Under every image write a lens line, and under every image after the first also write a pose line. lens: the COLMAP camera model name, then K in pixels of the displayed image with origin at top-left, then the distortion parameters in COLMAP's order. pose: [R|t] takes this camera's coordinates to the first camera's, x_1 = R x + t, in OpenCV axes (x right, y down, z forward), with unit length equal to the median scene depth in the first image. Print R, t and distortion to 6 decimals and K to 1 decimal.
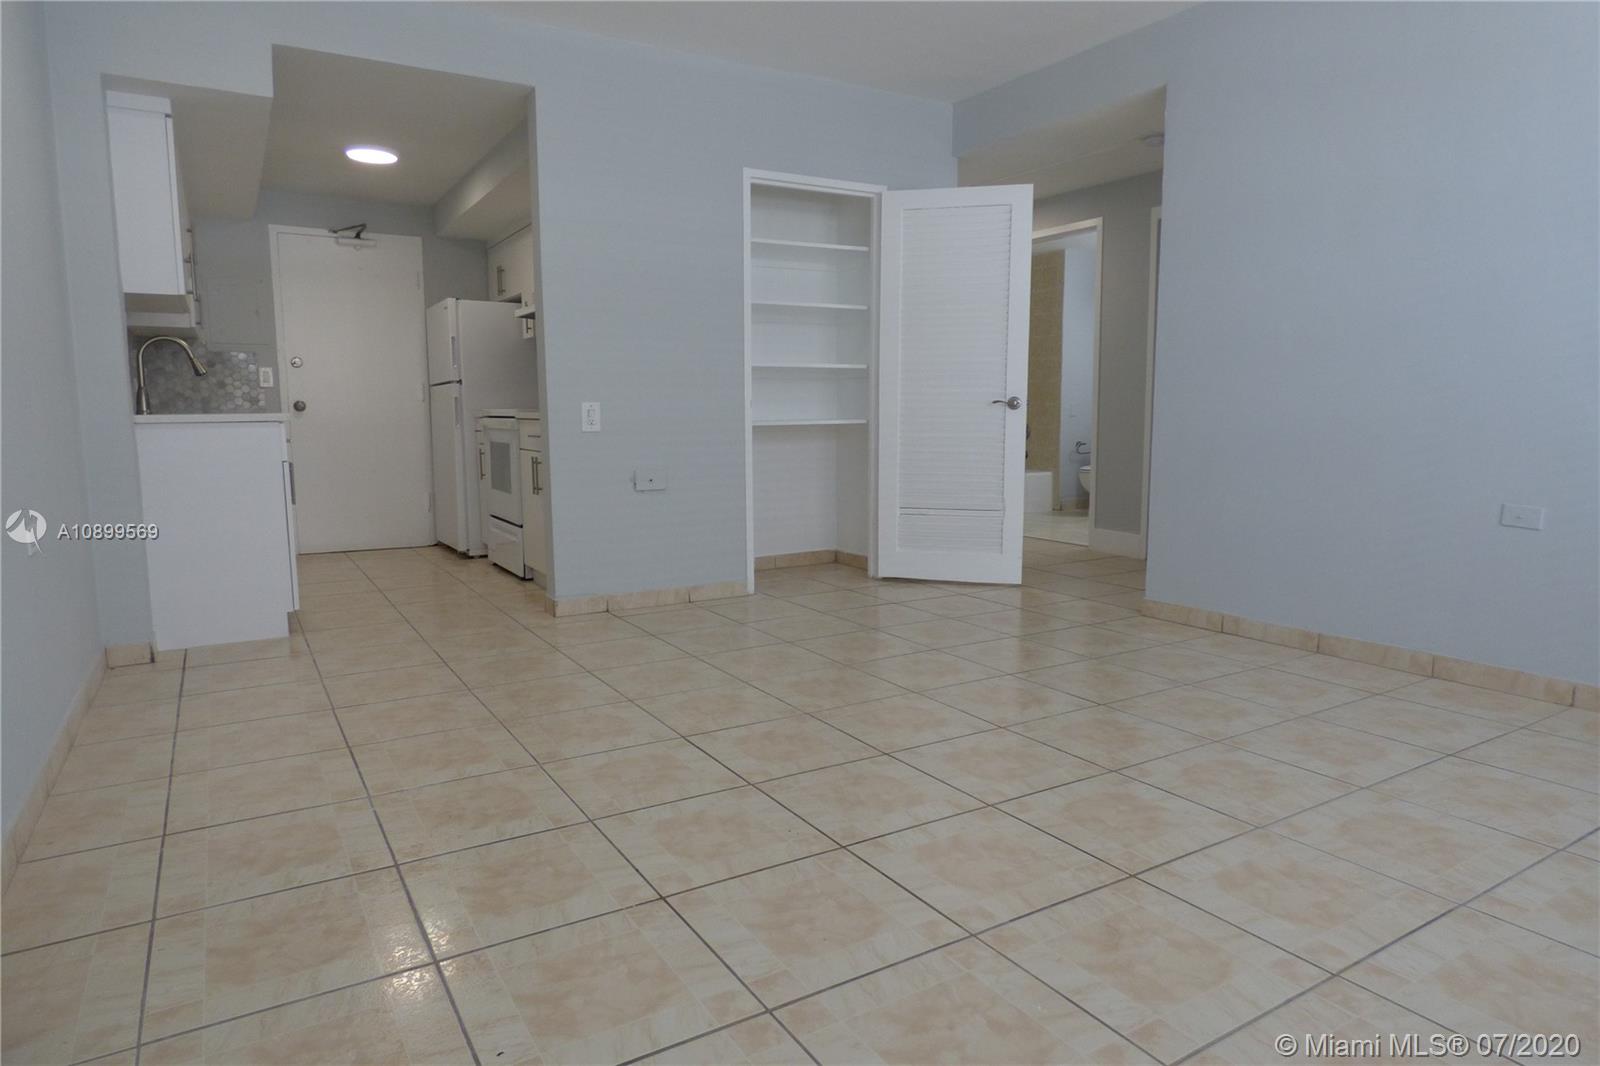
lens RADIAL K [[972.9, 0, 835.8], [0, 972.9, 526.8], [0, 0, 1]] dist [-0.014023, -0.001504]
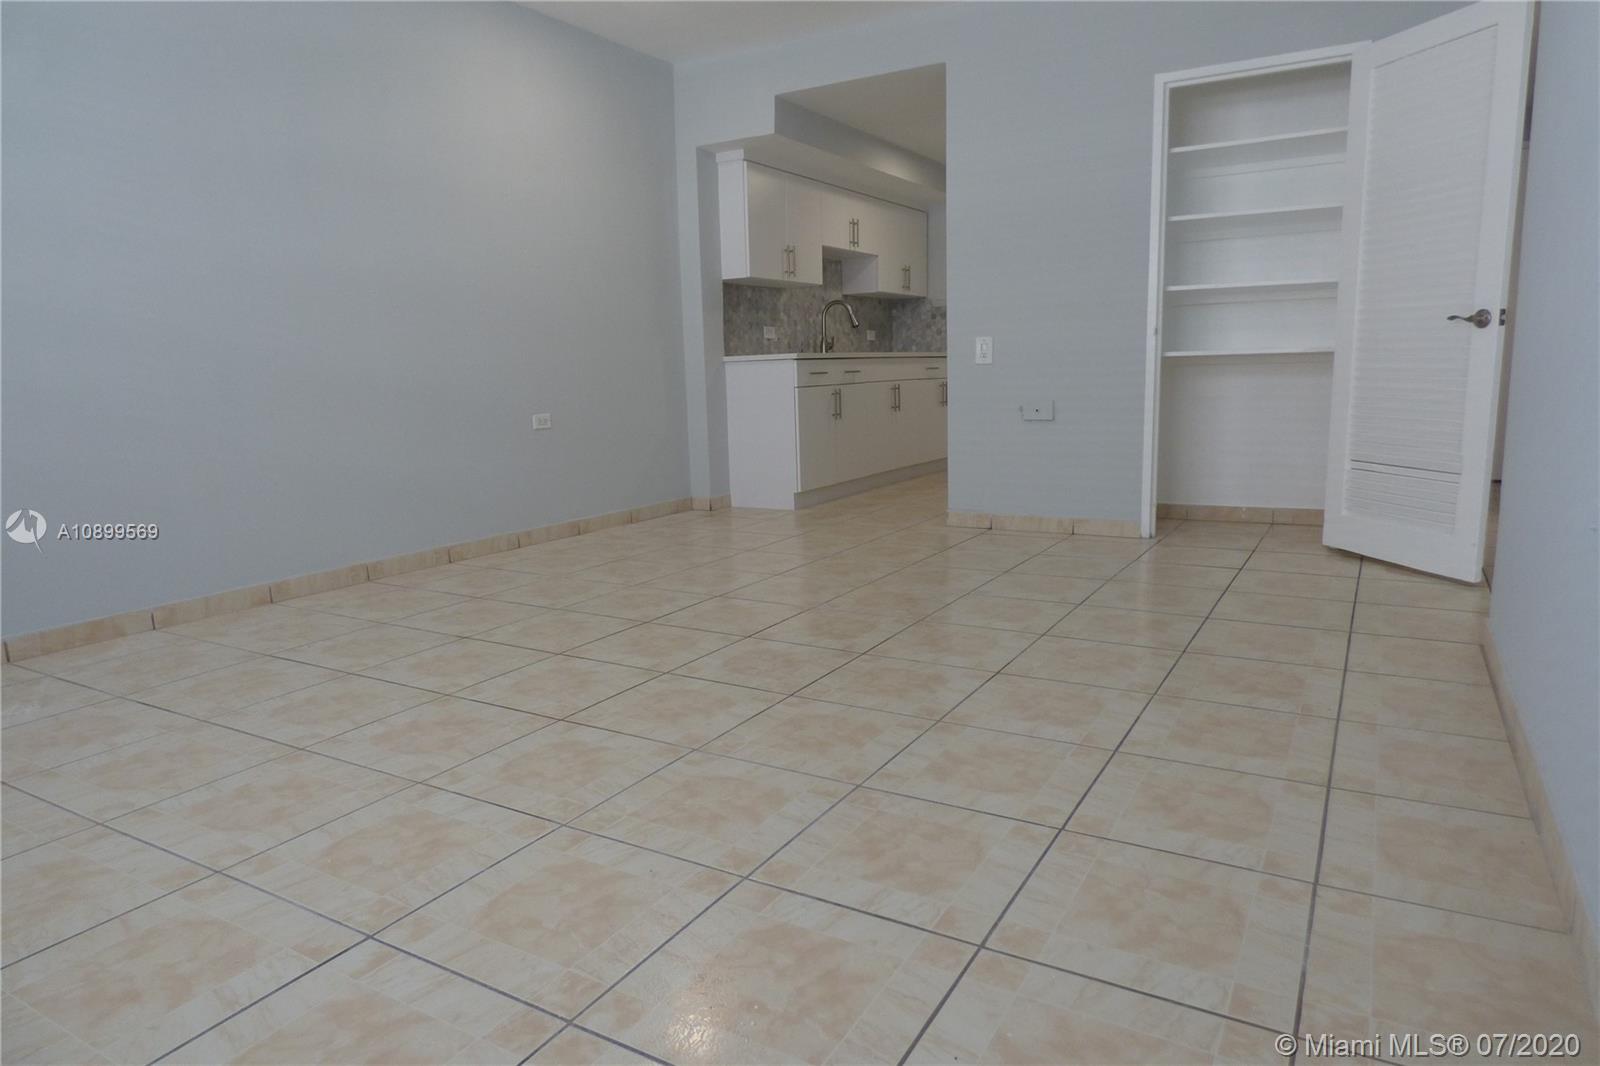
lens RADIAL K [[979.0, 0, 803.3], [0, 979.0, 541.2], [0, 0, 1]] dist [-0.040774, -0.002849]
pose [[0.455159, 0.146406, -0.878291, 0.664498], [-0.080521, 0.989116, 0.123151, -0.018915], [0.886762, 0.014667, 0.461994, 0.308499]]
